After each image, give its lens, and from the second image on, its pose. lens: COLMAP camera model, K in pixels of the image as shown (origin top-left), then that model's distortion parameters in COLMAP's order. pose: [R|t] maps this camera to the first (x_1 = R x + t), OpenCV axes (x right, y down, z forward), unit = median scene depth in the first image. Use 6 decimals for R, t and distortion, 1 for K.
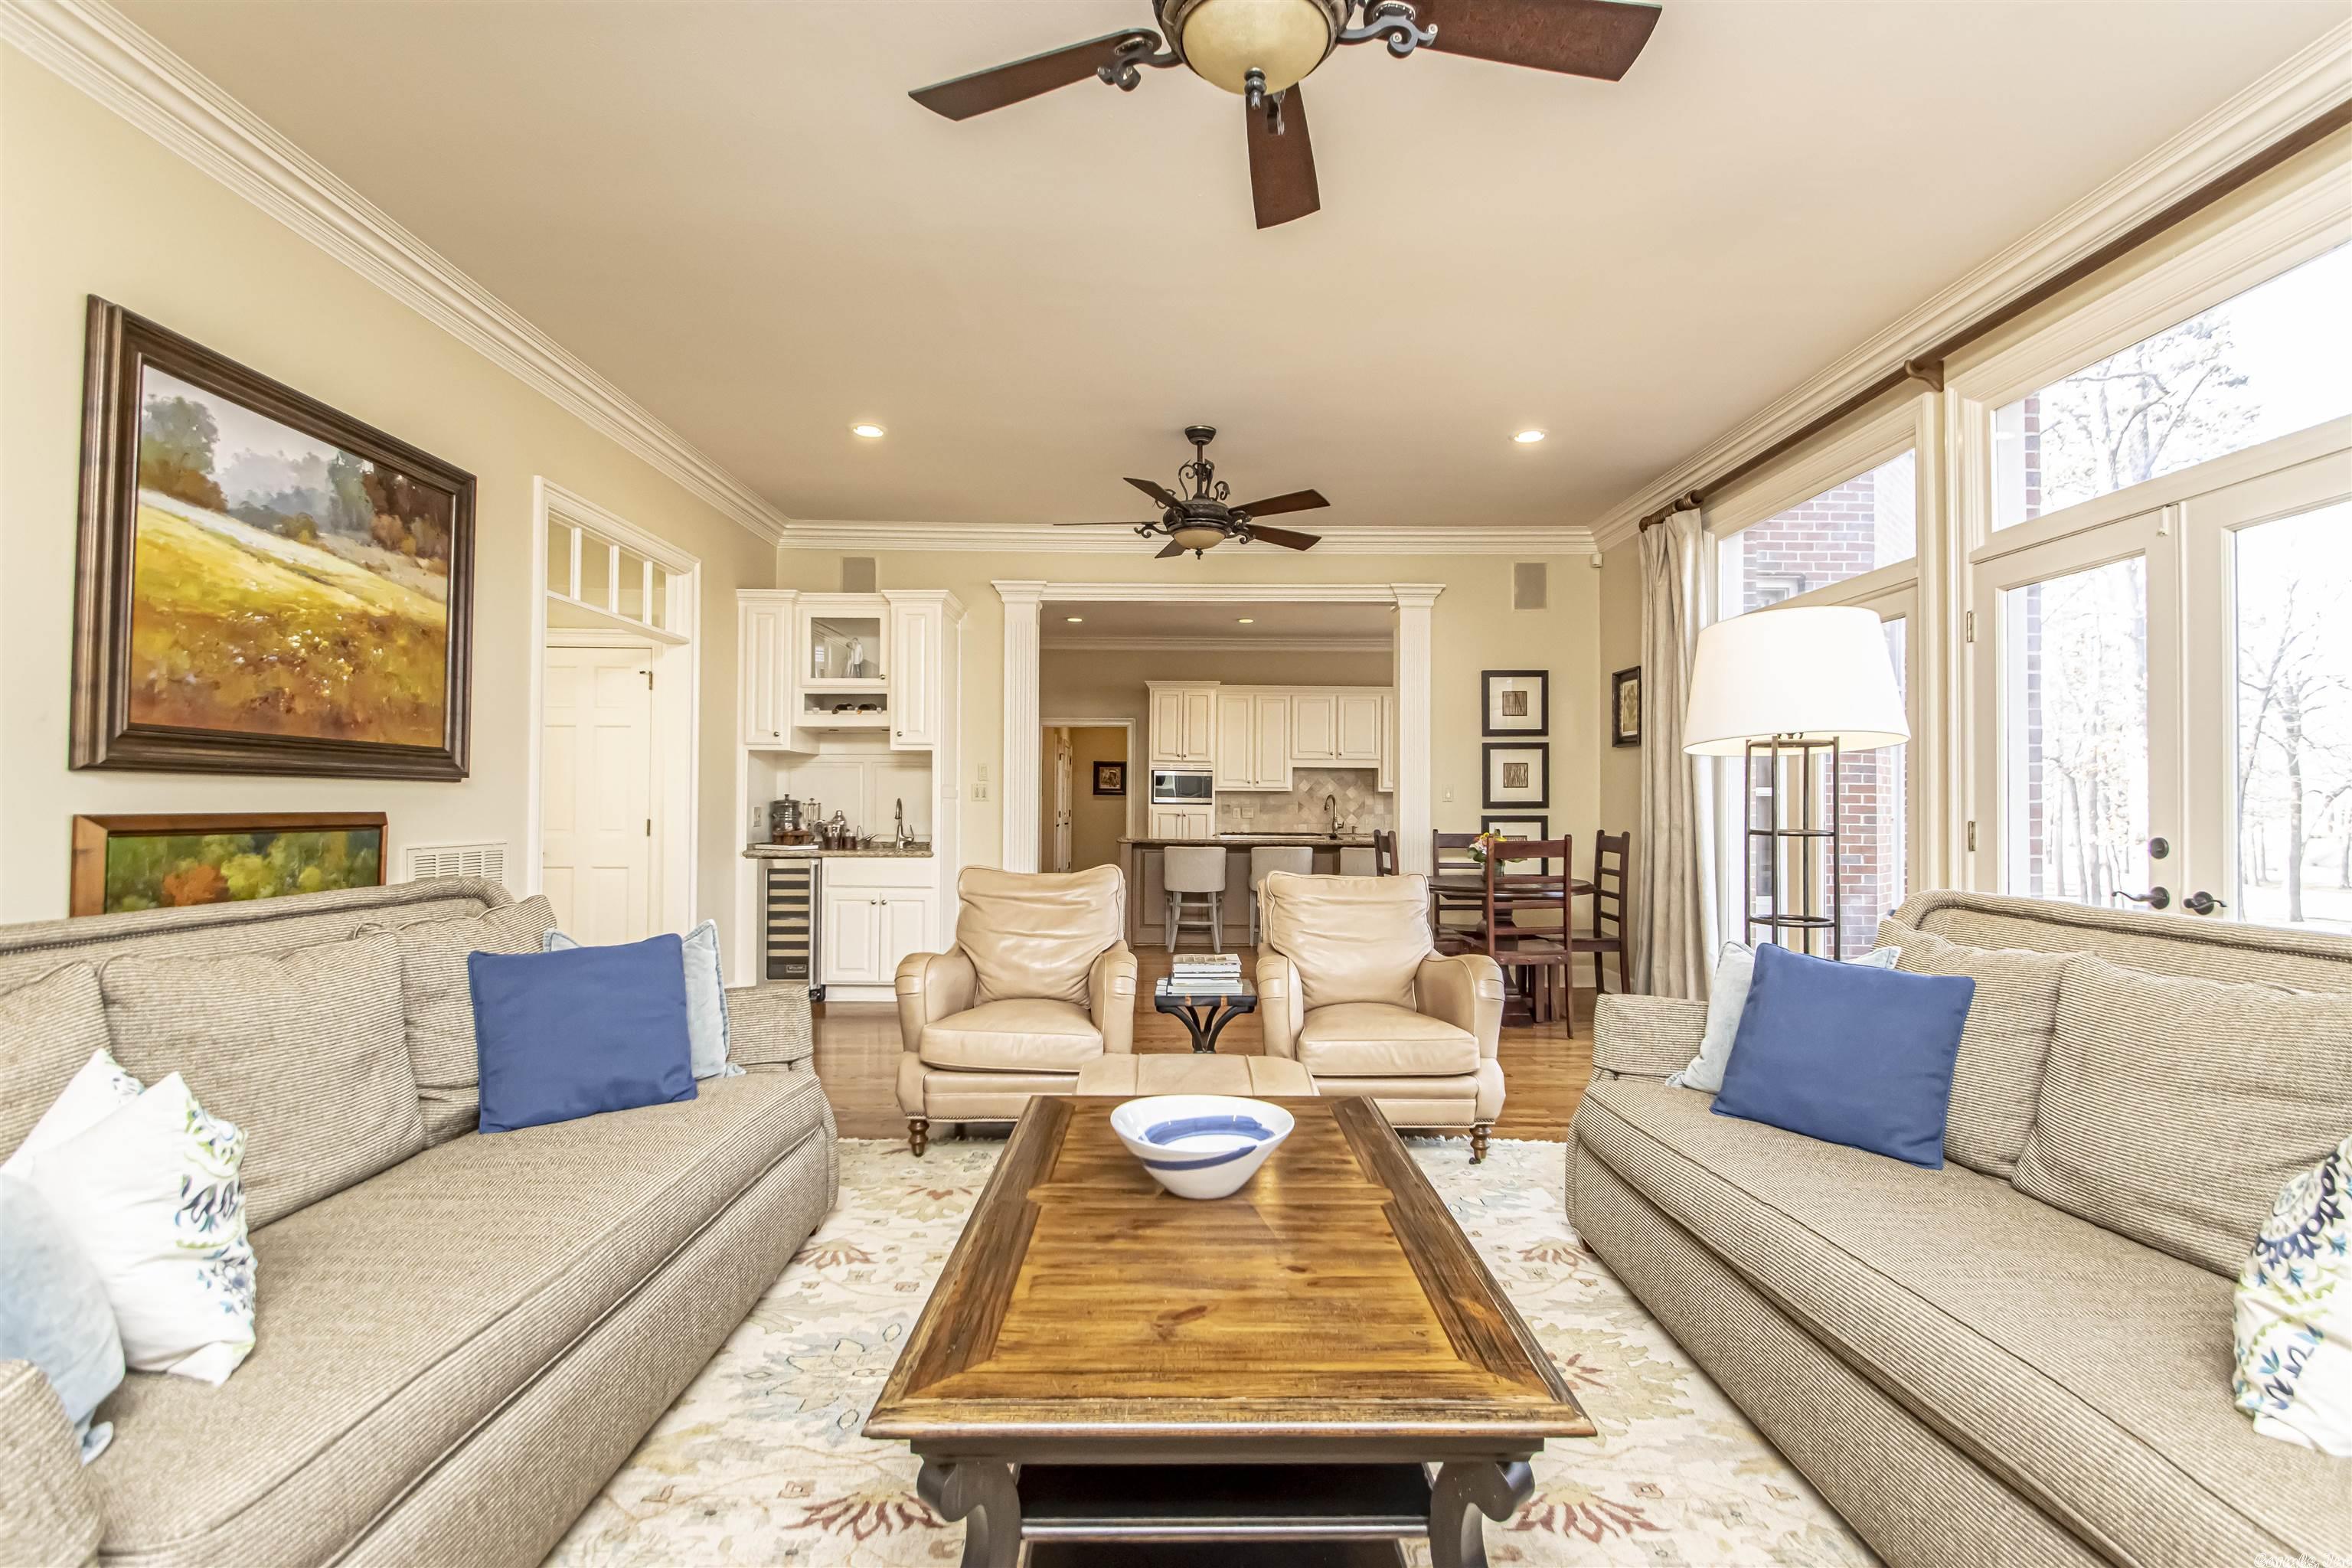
lens RADIAL K [[1103.7, 0, 1177.6], [0, 1103.7, 785.7], [0, 0, 1]] dist [0.015400, -0.016207]
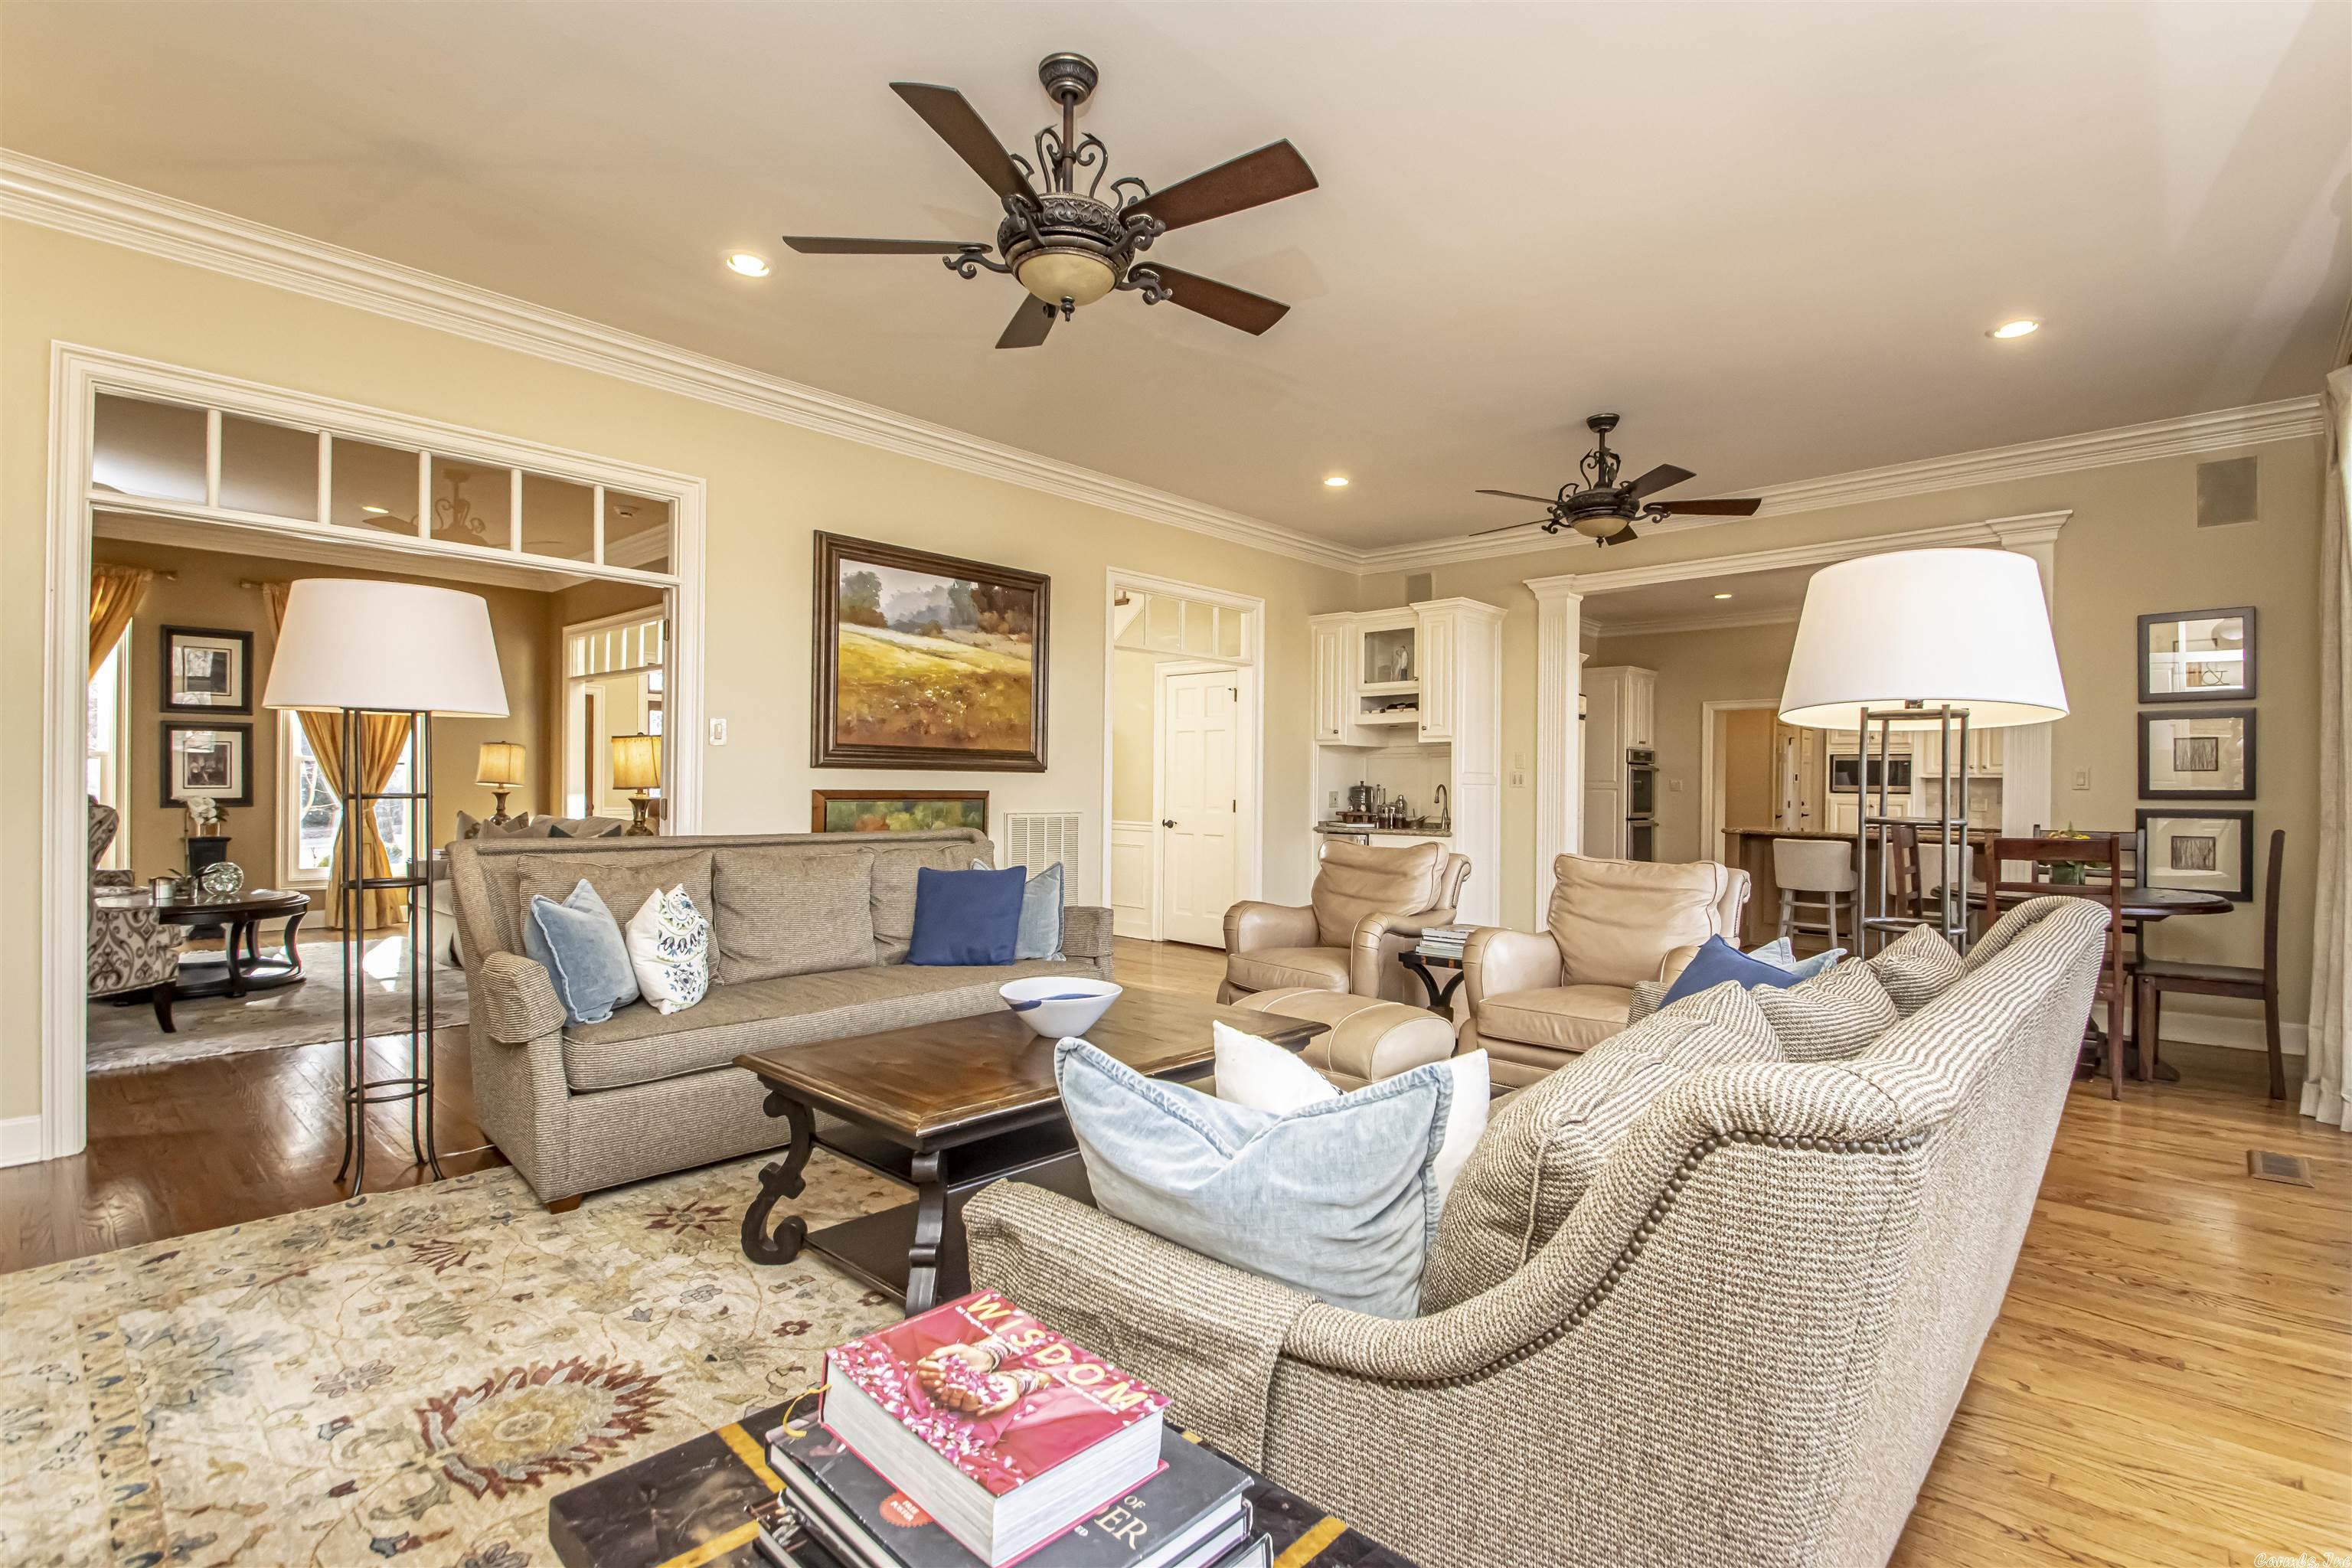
lens RADIAL K [[1103.7, 0, 1187.7], [0, 1103.7, 789.4], [0, 0, 1]] dist [0.015400, -0.016207]
pose [[0.719235, 0.003510, -0.694758, 0.672829], [0.004997, 0.999935, 0.010225, 0.006566], [0.694749, -0.010826, 0.719171, 0.013952]]
